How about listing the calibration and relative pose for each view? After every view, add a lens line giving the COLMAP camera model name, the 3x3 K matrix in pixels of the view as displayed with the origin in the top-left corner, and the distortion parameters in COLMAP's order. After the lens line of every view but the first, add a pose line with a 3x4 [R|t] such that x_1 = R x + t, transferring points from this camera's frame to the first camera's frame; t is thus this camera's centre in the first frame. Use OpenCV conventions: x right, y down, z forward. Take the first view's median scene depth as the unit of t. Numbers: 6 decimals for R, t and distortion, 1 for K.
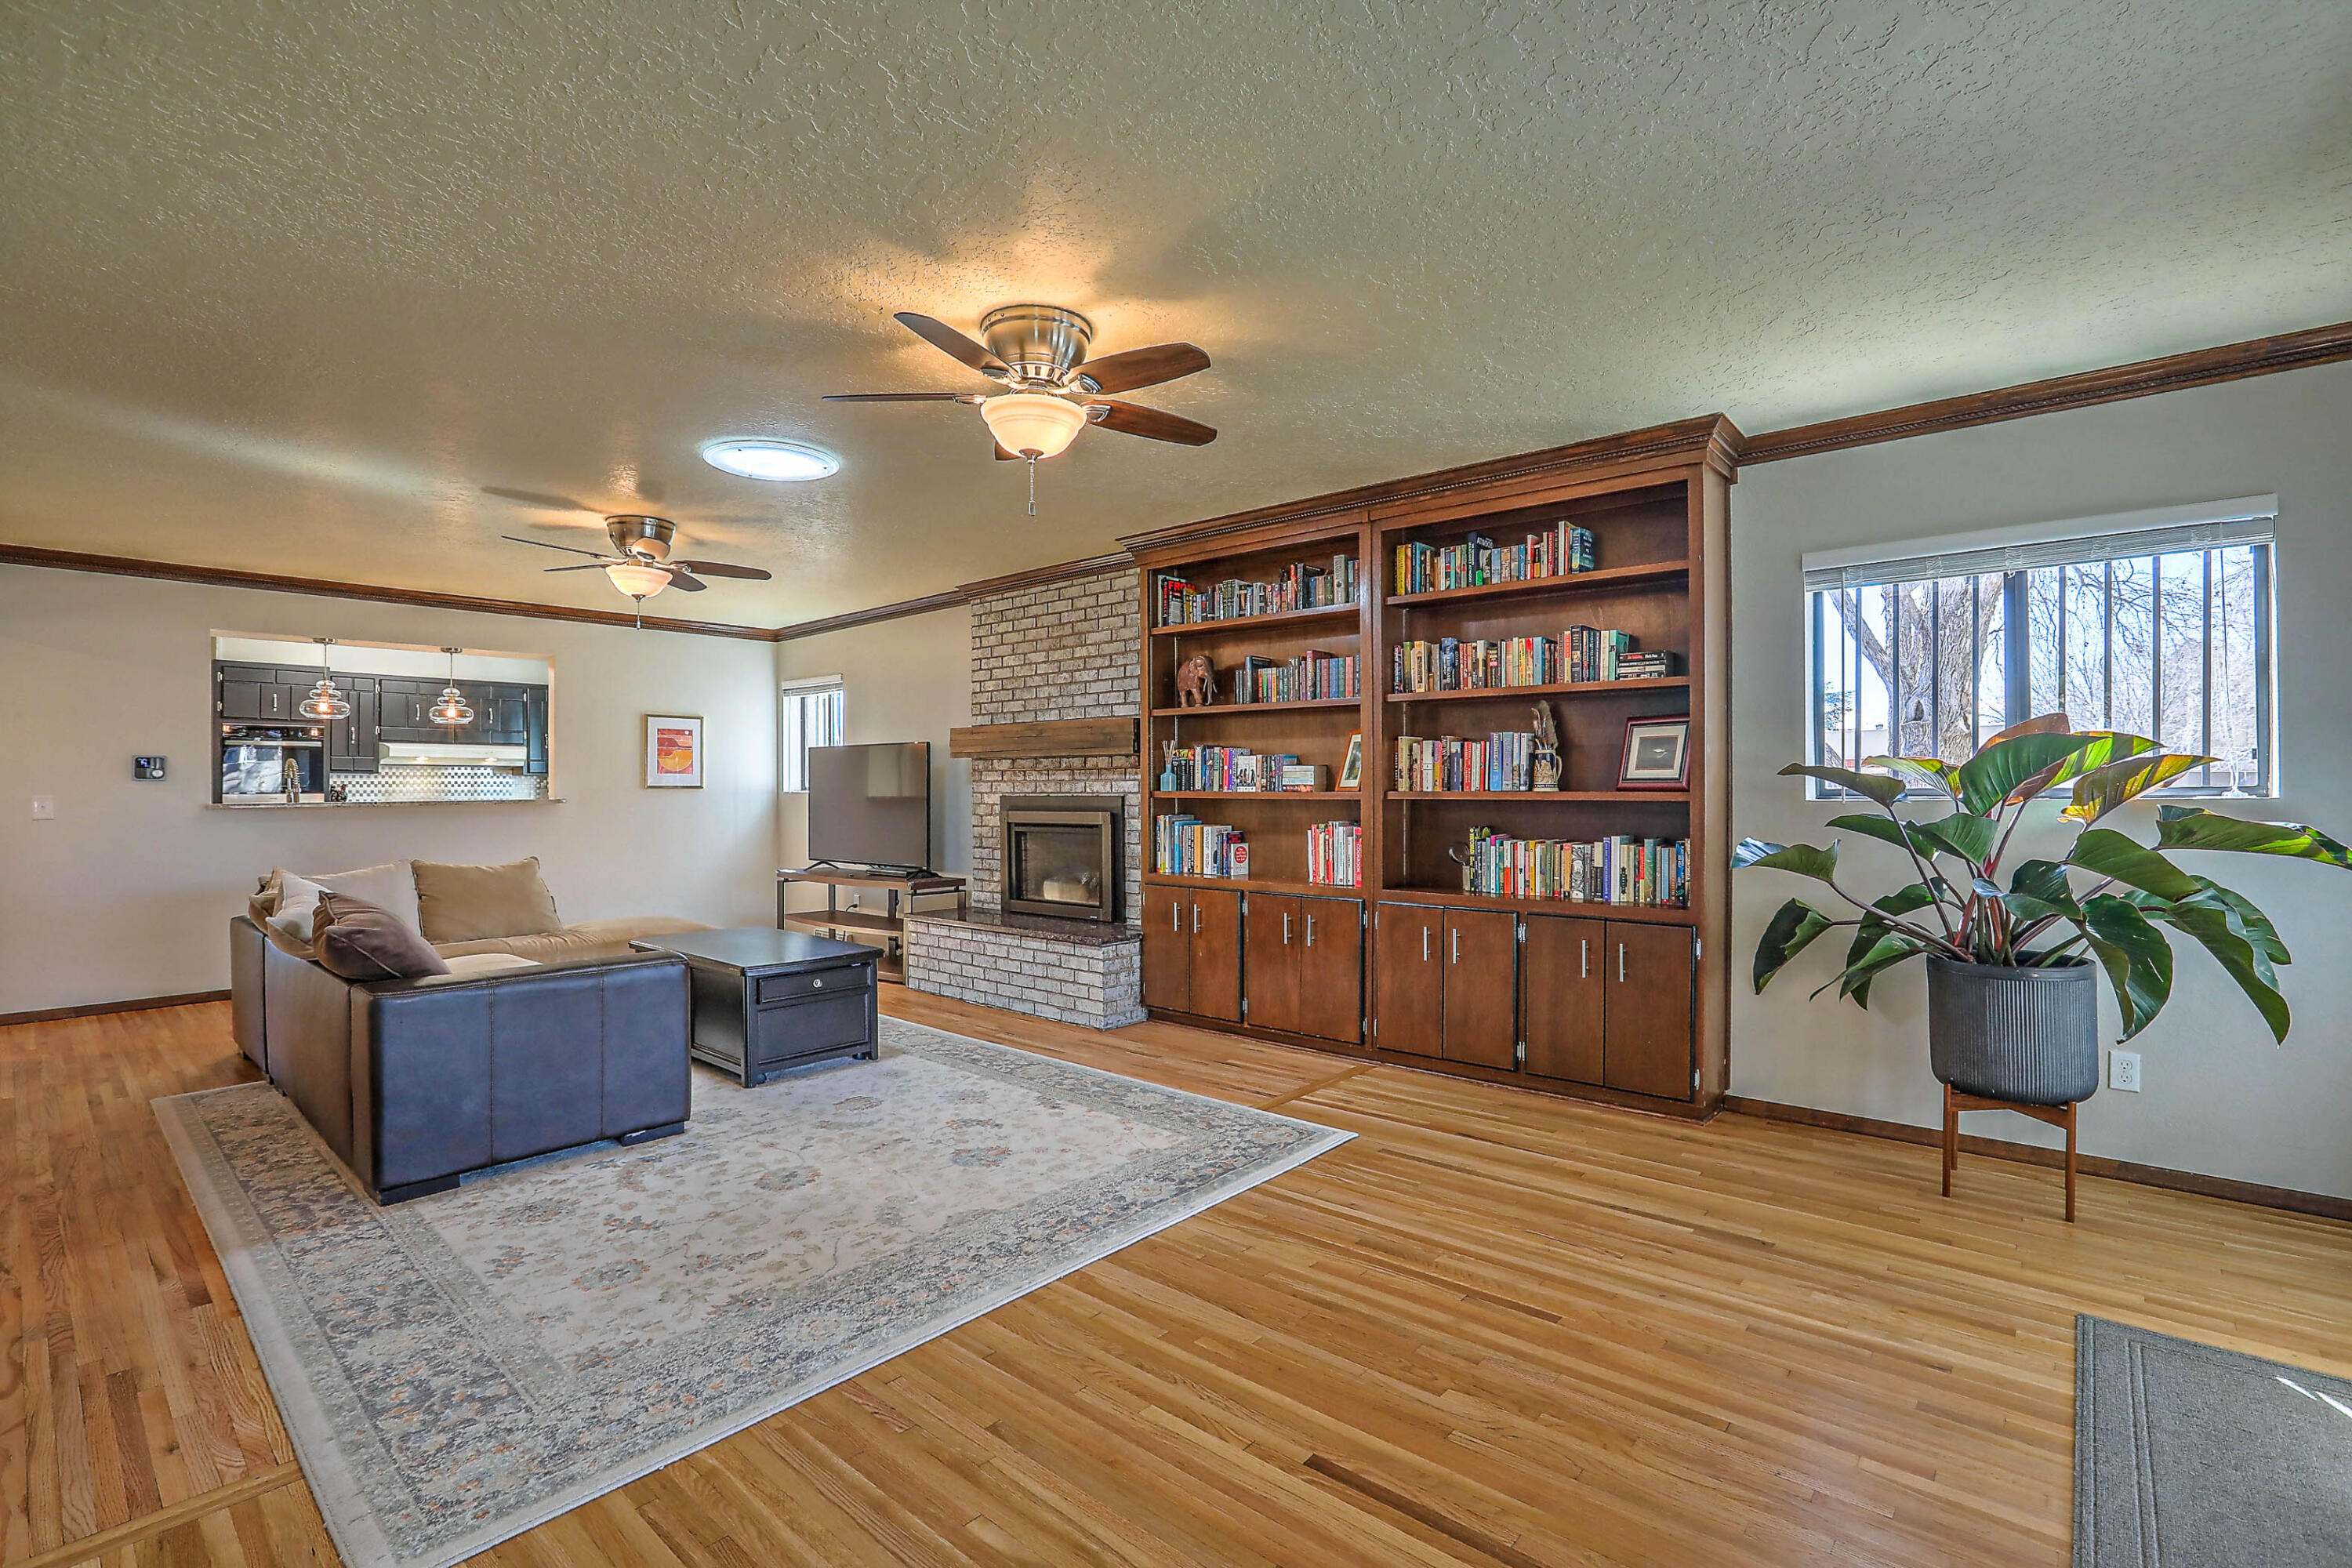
lens RADIAL K [[1069.3, 0, 1180.5], [0, 1069.3, 788.4], [0, 0, 1]] dist [-0.053825, 0.019207]
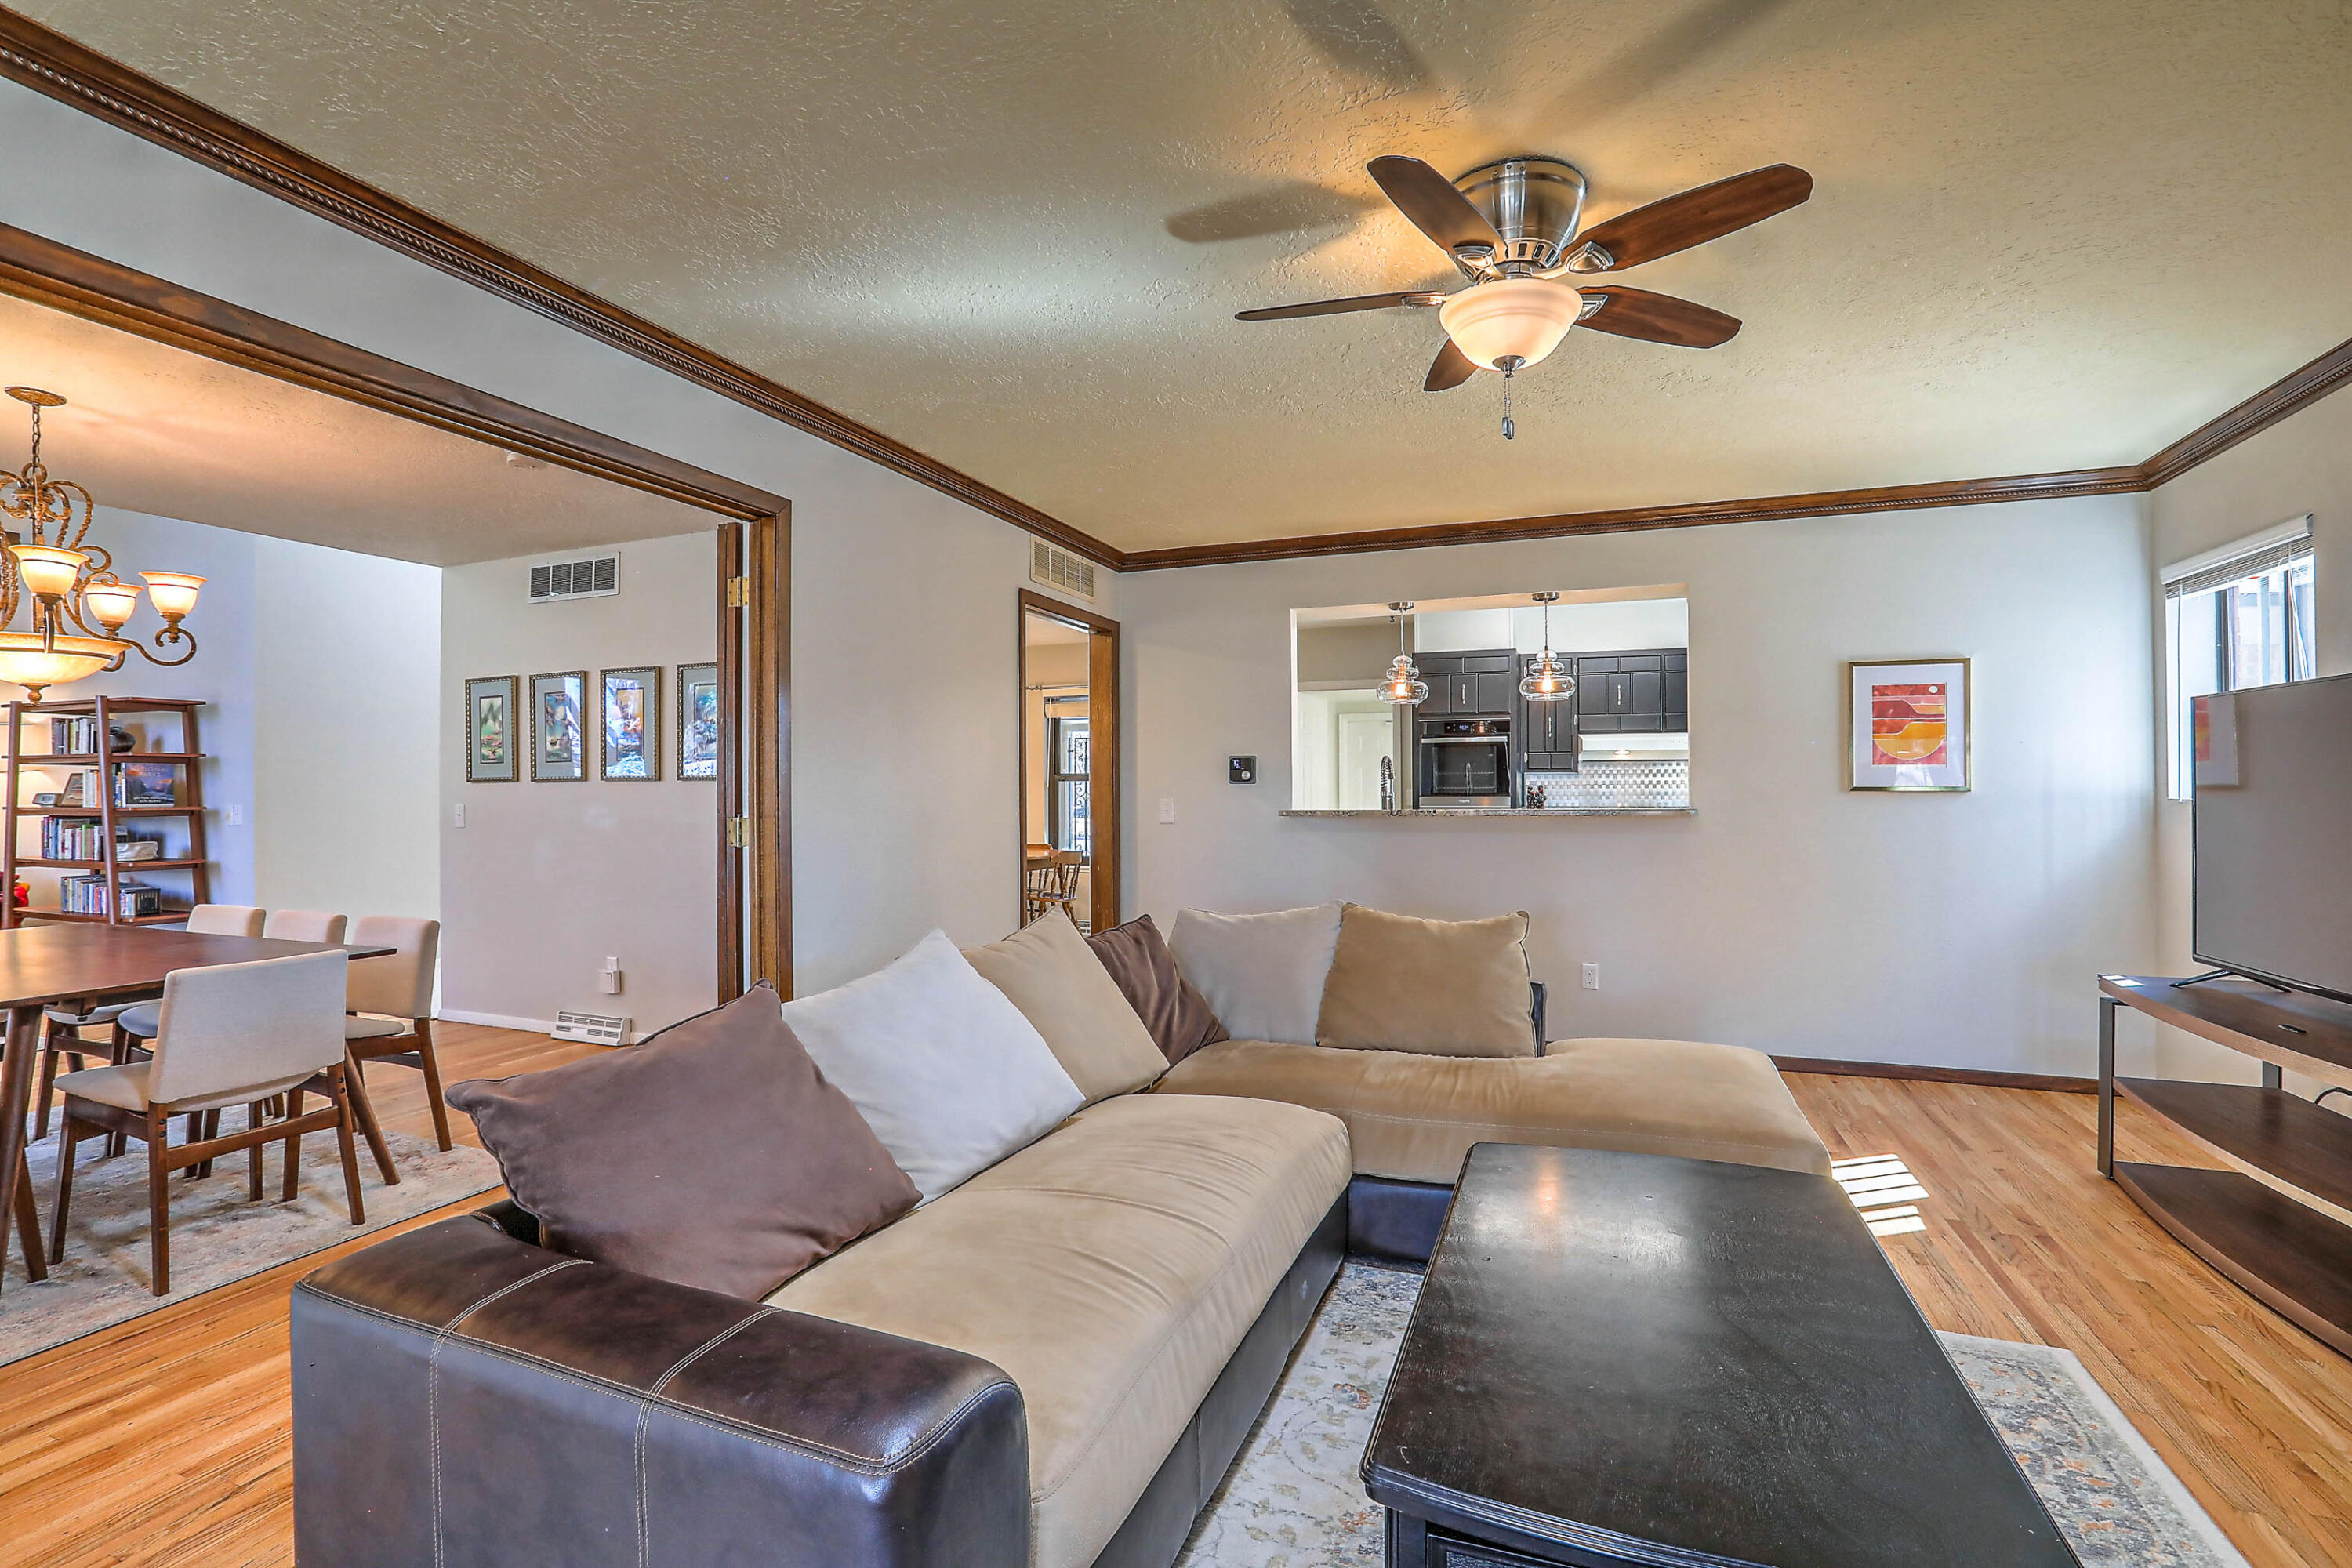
lens RADIAL K [[1069.3, 0, 1175.2], [0, 1069.3, 786.4], [0, 0, 1]] dist [-0.053825, 0.019207]
pose [[0.336425, -0.001209, -0.941709, -0.133482], [0.001096, 0.999999, -0.000892, -0.003906], [0.941710, -0.000732, 0.336426, 0.663417]]
